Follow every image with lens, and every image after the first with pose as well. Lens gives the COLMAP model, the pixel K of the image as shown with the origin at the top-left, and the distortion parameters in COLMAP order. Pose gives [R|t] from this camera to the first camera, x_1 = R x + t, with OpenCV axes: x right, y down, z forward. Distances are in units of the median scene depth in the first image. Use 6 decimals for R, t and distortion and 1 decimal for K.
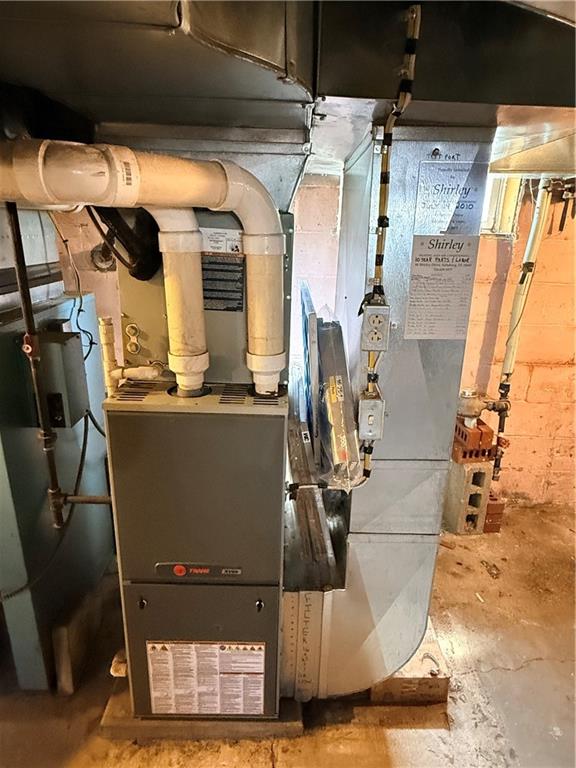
lens RADIAL K [[456.6, 0, 287.5], [0, 456.6, 383.5], [0, 0, 1]] dist [0.001732, 0.000786]
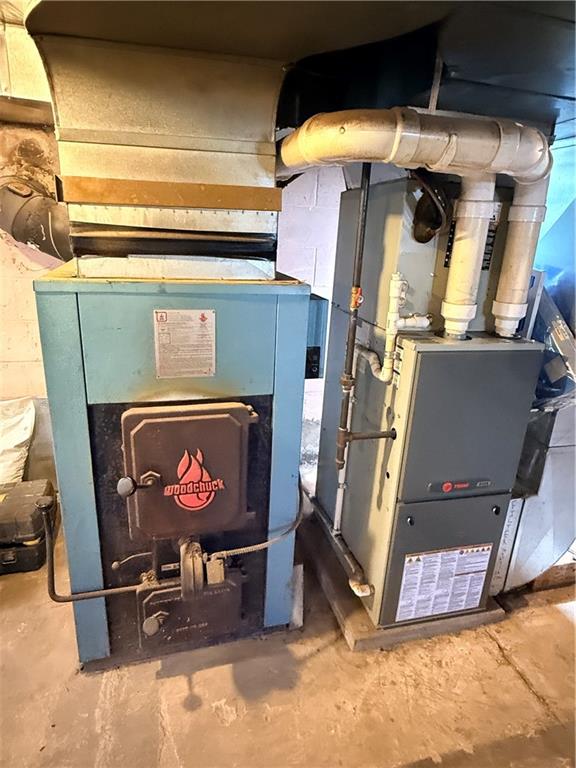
lens RADIAL K [[456.6, 0, 287.1], [0, 456.6, 384.3], [0, 0, 1]] dist [0.001732, 0.000786]
pose [[0.970135, -0.052631, 0.236787, -0.831737], [0.049385, 0.998587, 0.019625, 0.087174], [-0.237486, -0.007345, 0.971363, -0.057388]]
